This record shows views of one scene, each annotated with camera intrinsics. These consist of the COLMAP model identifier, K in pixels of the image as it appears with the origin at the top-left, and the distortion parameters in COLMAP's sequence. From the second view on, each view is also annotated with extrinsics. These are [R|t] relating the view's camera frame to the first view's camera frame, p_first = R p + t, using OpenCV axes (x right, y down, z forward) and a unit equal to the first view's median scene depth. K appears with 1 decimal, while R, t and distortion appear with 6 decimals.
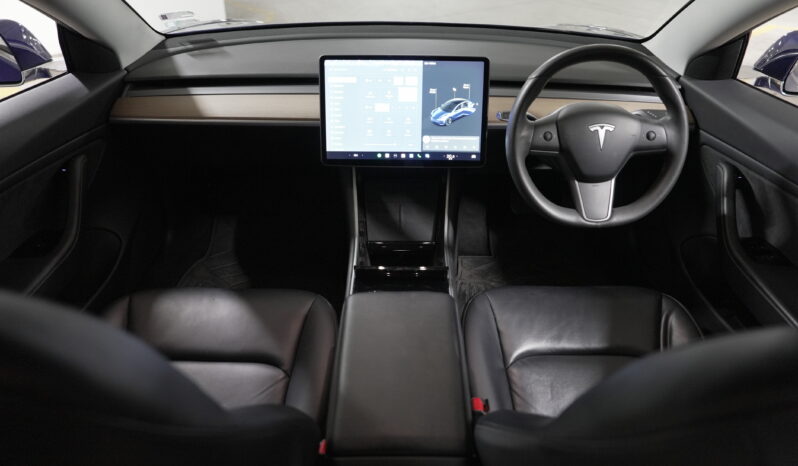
lens RADIAL K [[567.4, 0, 399.0], [0, 567.4, 233.0], [0, 0, 1]] dist [-0.115192, 0.101118]
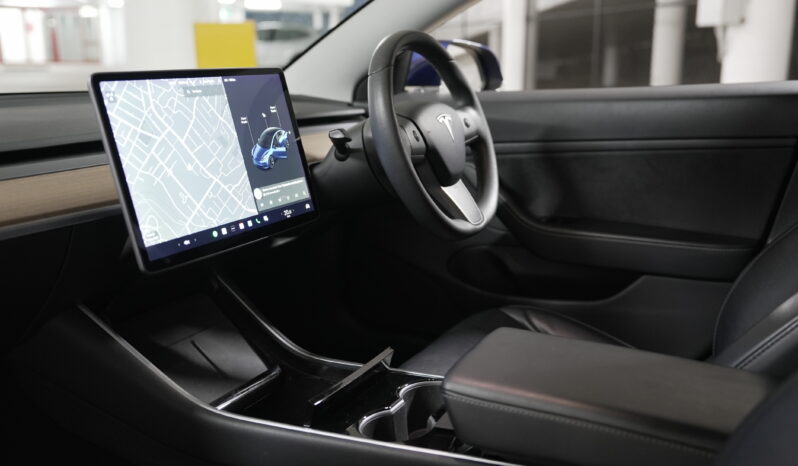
lens RADIAL K [[790.3, 0, 384.7], [0, 790.3, 232.7], [0, 0, 1]] dist [0.015828, 0.016350]
pose [[0.474839, -0.205862, 0.855657, -0.664608], [0.472062, 0.880134, -0.050215, -0.014515], [-0.742755, 0.427767, 0.515102, 0.457357]]
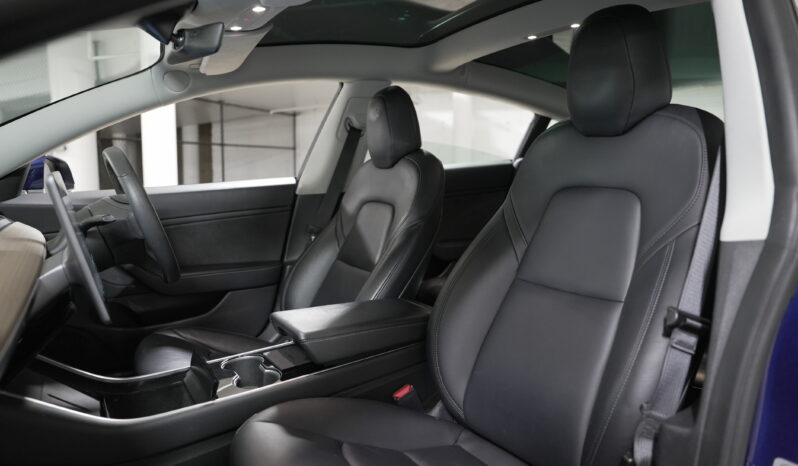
lens RADIAL K [[554.0, 0, 399.0], [0, 554.0, 233.0], [0, 0, 1]] dist [-0.110646, 0.085281]
pose [[-0.541250, -0.106351, 0.834109, -0.873551], [0.441204, 0.808529, 0.389385, -0.322369], [-0.715813, 0.578767, -0.390693, 0.978454]]
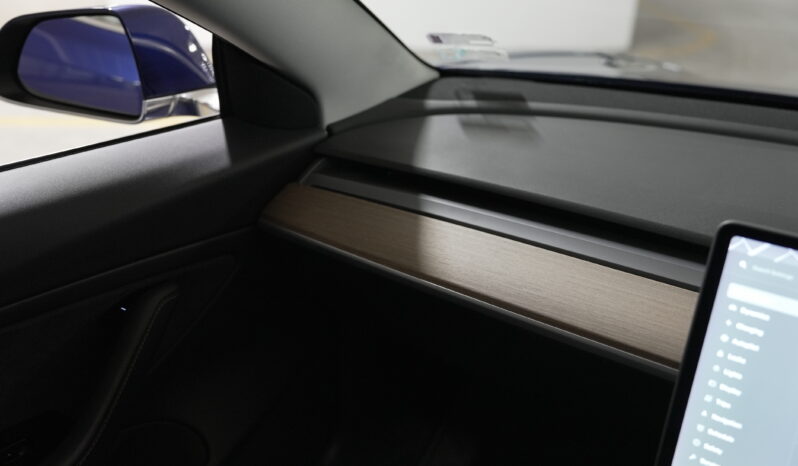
lens RADIAL K [[861.3, 0, 399.0], [0, 861.3, 233.0], [0, 0, 1]] dist [0.092218, 0.003862]
pose [[0.843056, 0.246969, -0.477770, -0.044888], [-0.309280, 0.949380, -0.054990, -0.208064], [0.440004, 0.194124, 0.876762, 0.404625]]
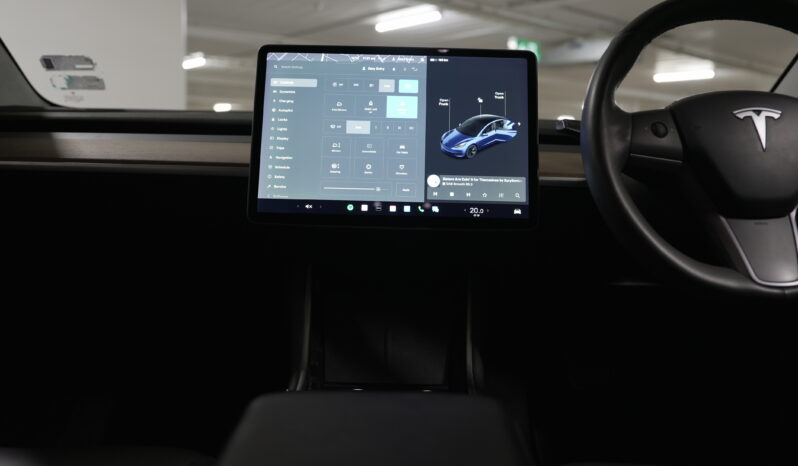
lens RADIAL K [[662.8, 0, 399.0], [0, 662.8, 233.0], [0, 0, 1]] dist [-0.073324, 0.113135]
pose [[0.999788, 0.018421, 0.009197, 0.008287], [-0.012710, 0.903613, -0.428161, 0.172138], [-0.016198, 0.427953, 0.903656, 0.421053]]
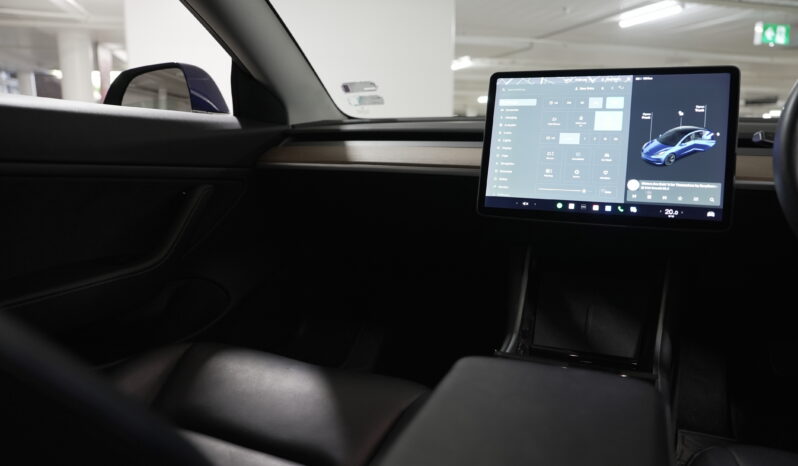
lens RADIAL K [[554.0, 0, 399.0], [0, 554.0, 233.0], [0, 0, 1]] dist [-0.110646, 0.085281]
pose [[0.919739, 0.068211, -0.386557, 0.046738], [-0.207775, 0.920112, -0.332000, 0.158832], [0.333030, 0.385670, 0.860436, 0.382162]]
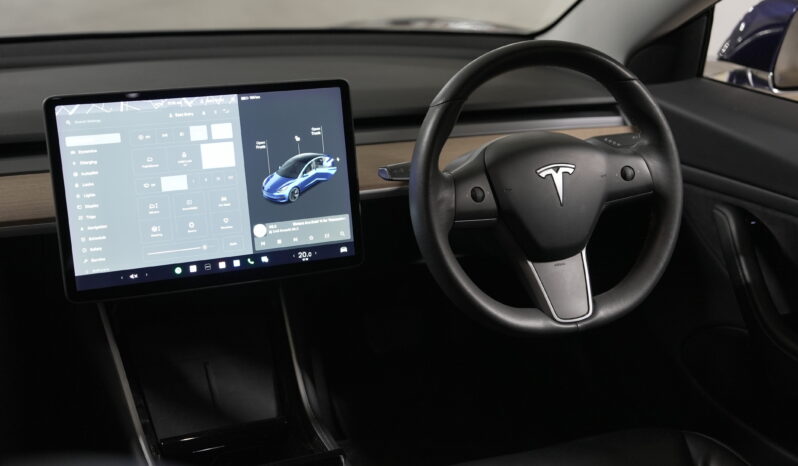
lens RADIAL K [[1142.2, 0, 399.0], [0, 1142.2, 233.0], [0, 0, 1]] dist [0.145661, 0.057124]
pose [[0.925952, -0.124074, 0.356678, -0.231563], [0.187937, 0.970620, -0.150255, 0.033702], [-0.327556, 0.206162, 0.922065, -0.092478]]
